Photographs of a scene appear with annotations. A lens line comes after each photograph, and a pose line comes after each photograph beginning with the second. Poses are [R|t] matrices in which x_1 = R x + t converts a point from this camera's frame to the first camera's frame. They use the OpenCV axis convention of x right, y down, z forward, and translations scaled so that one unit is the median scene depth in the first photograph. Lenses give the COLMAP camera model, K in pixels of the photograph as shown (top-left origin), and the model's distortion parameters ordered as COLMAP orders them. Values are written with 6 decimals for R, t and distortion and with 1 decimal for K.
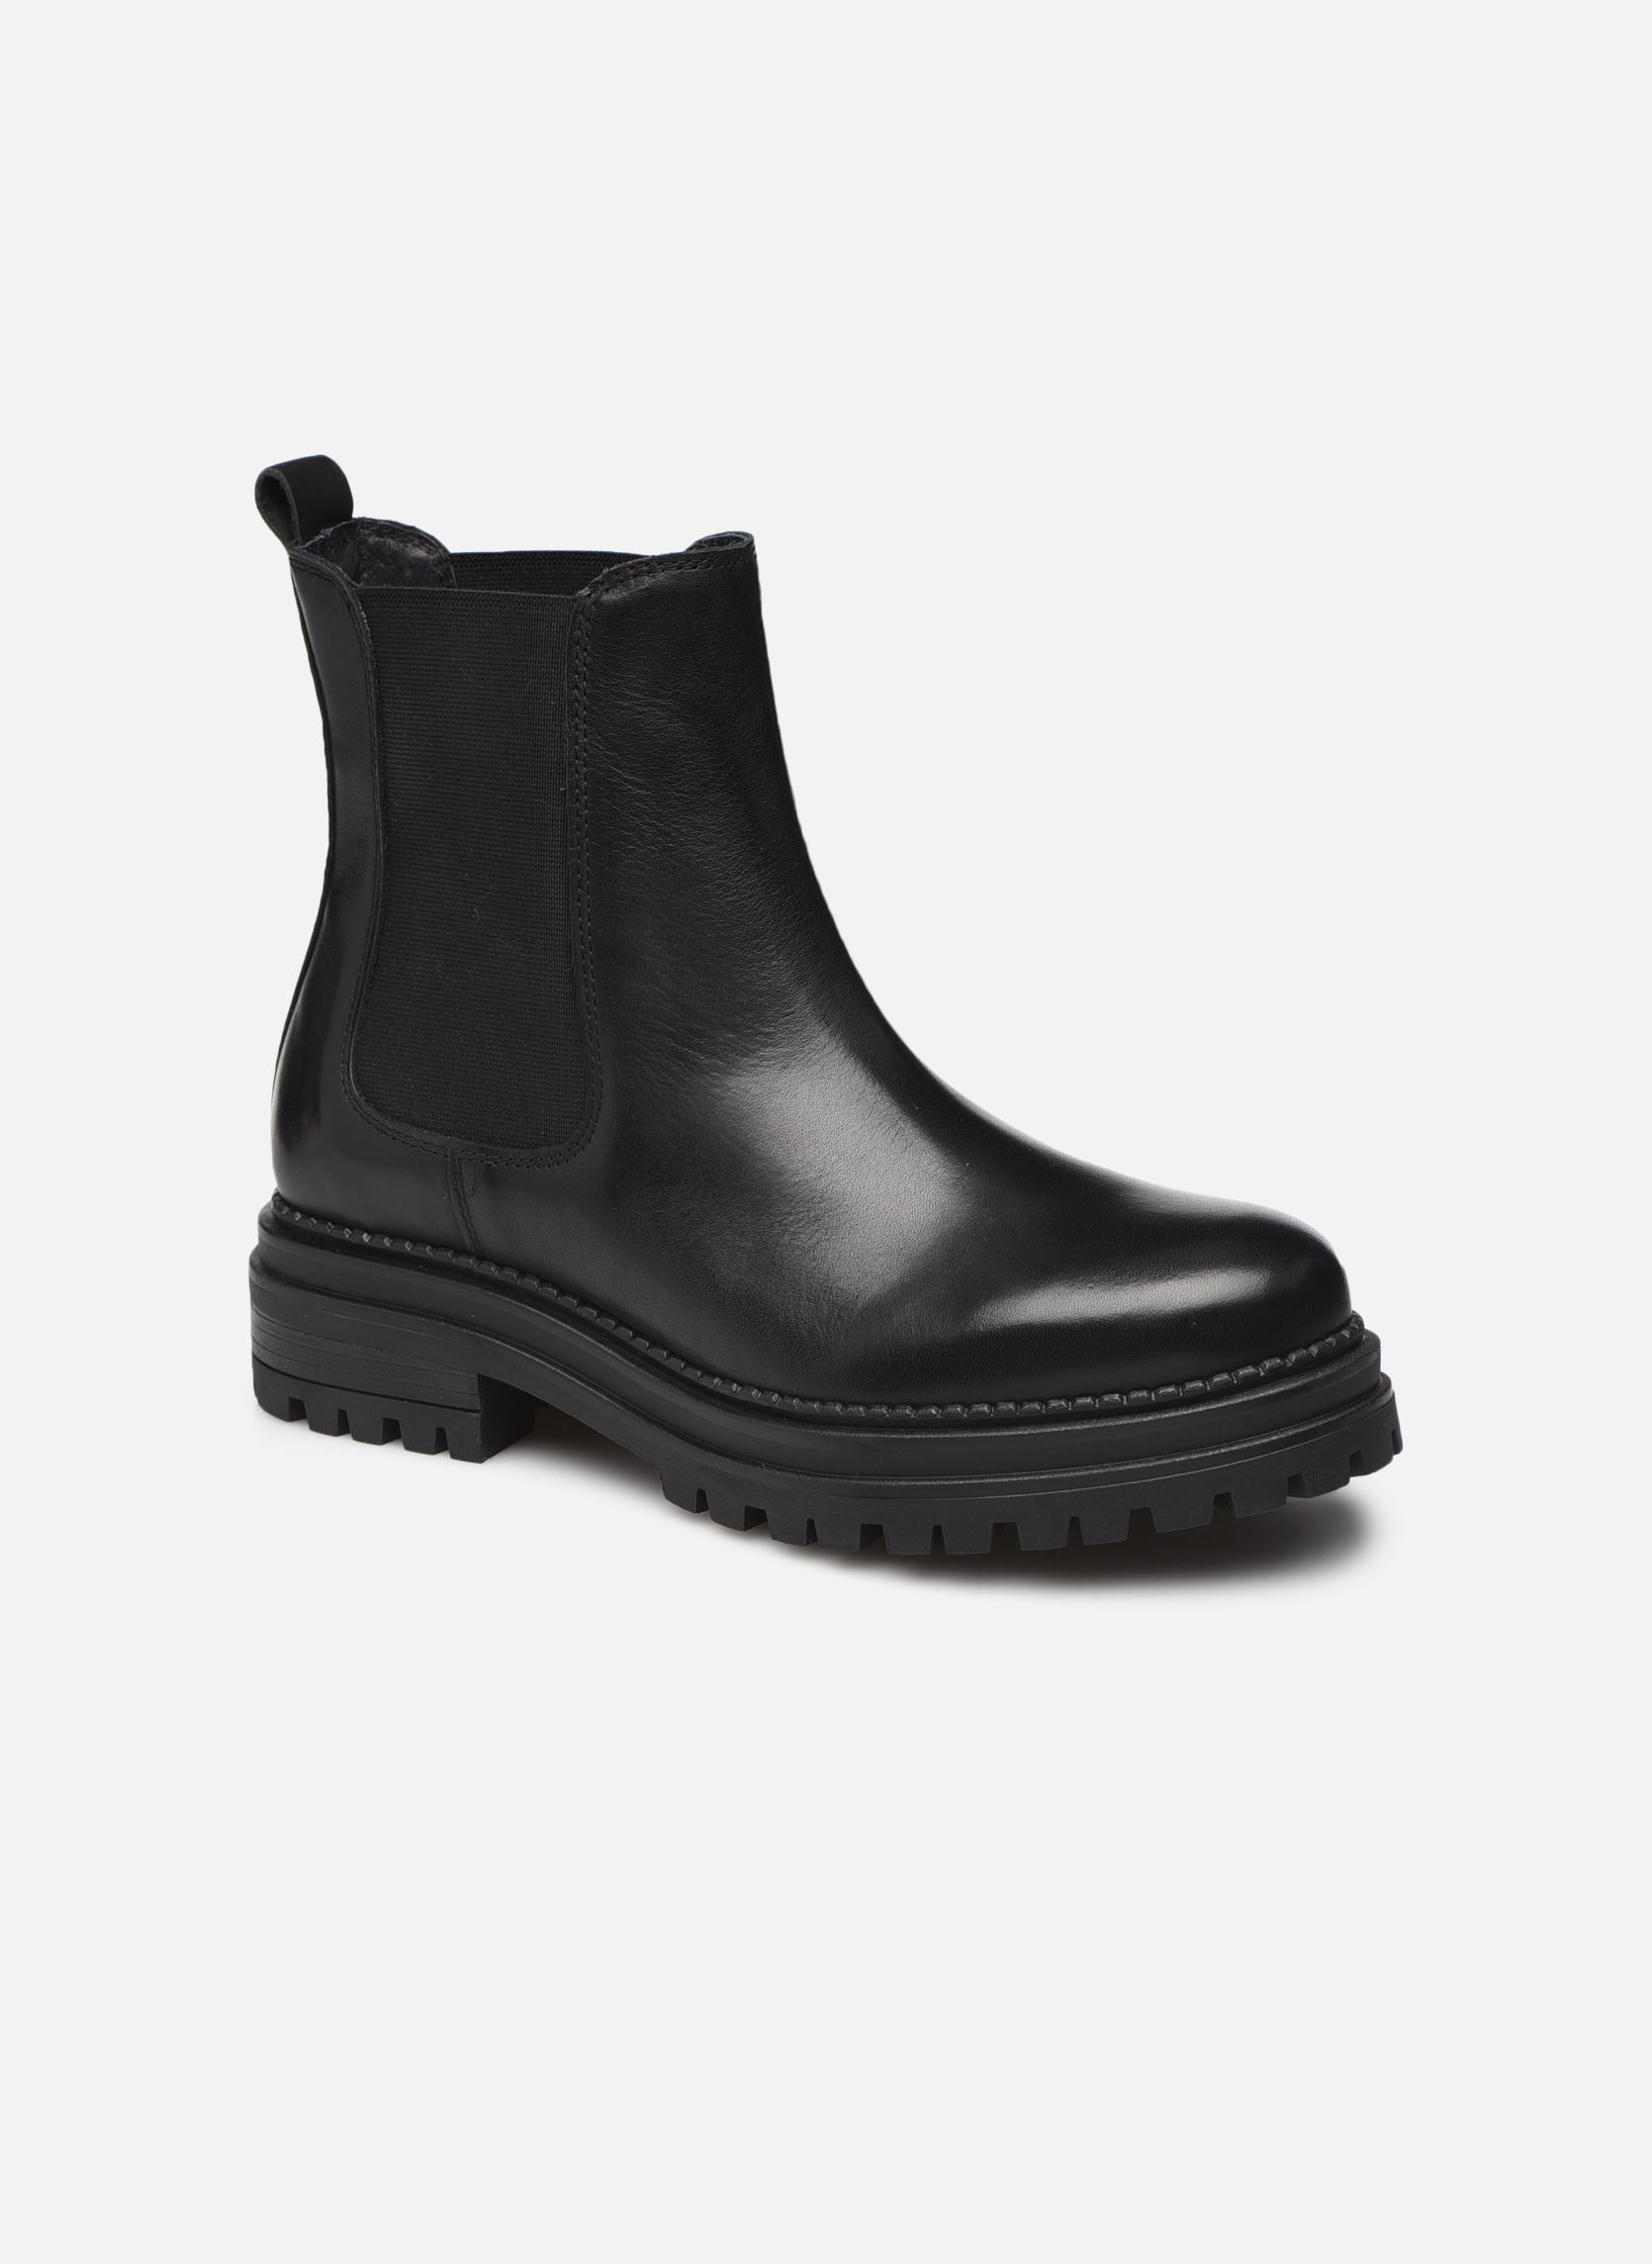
lens RADIAL K [[8393.6, 0, 825.0], [0, 8393.6, 1122.9], [0, 0, 1]] dist [0.204139, 0.000000]
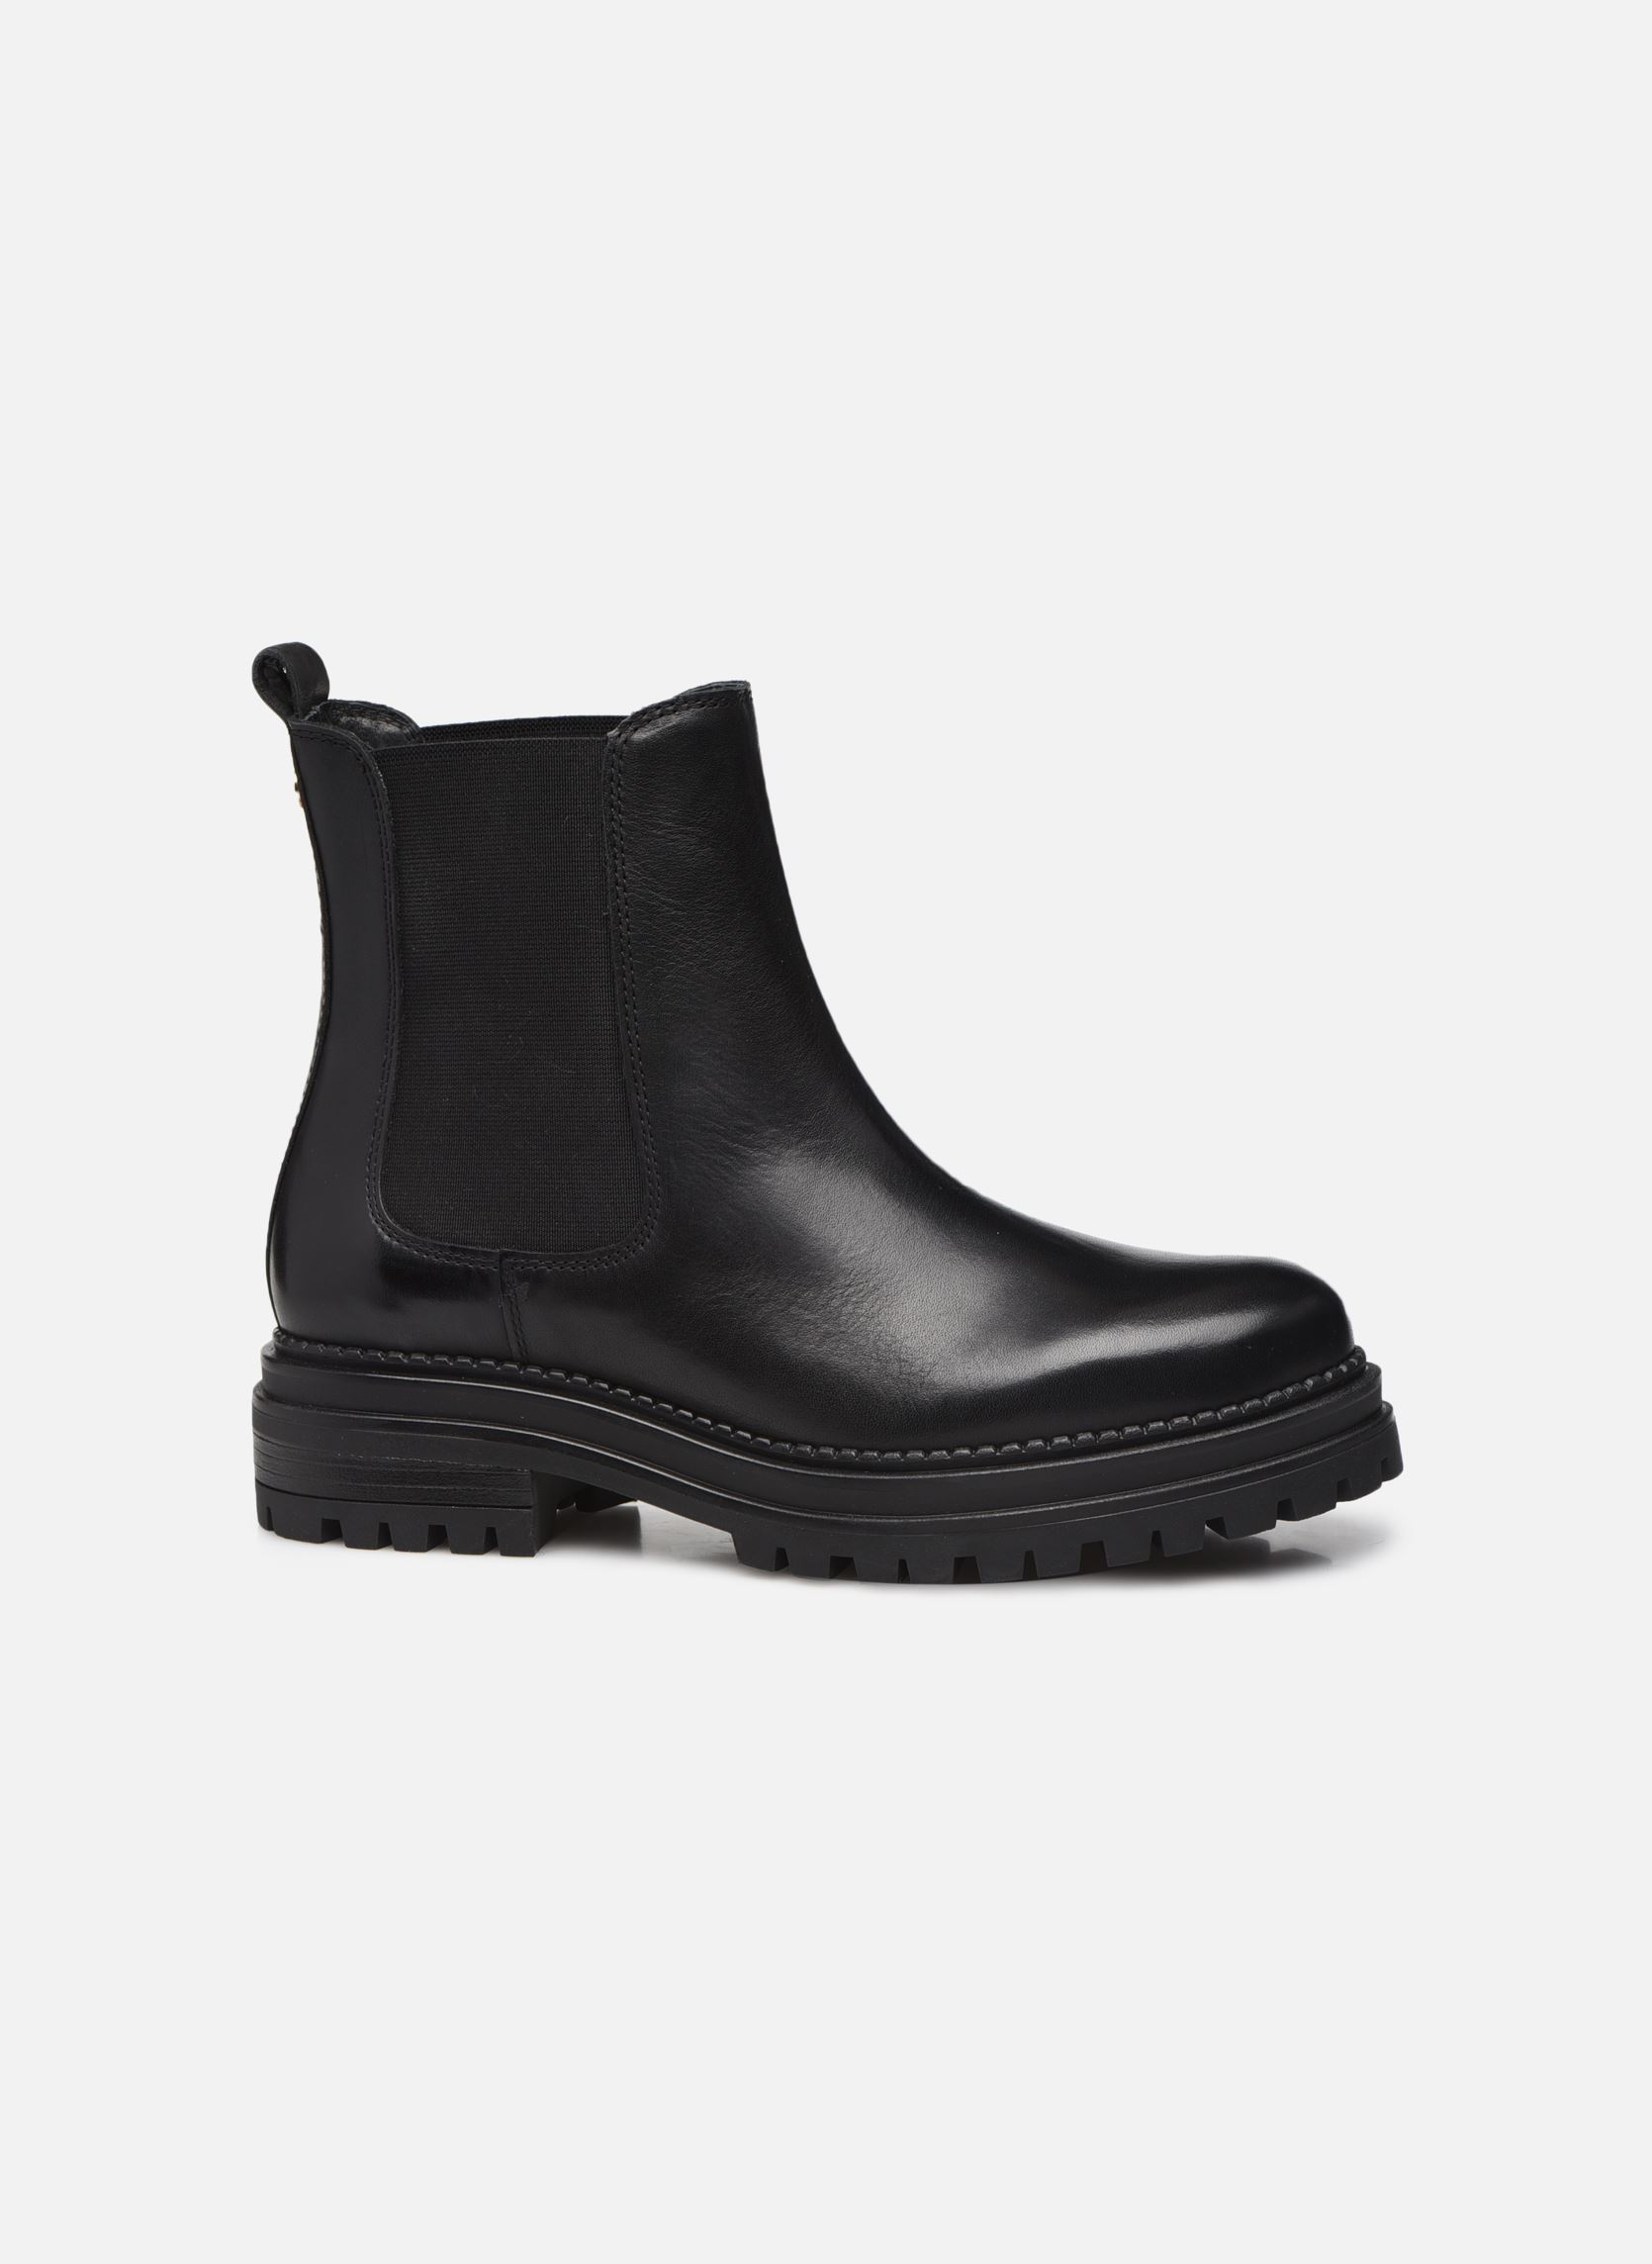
lens RADIAL K [[8393.6, 0, 829.6], [0, 8393.6, 1136.6], [0, 0, 1]] dist [0.204139, 0.000000]
pose [[0.951706, -0.046180, 0.303518, -0.334763], [0.081929, 0.990973, -0.106118, 0.106458], [-0.295878, 0.125860, 0.946898, -0.033224]]
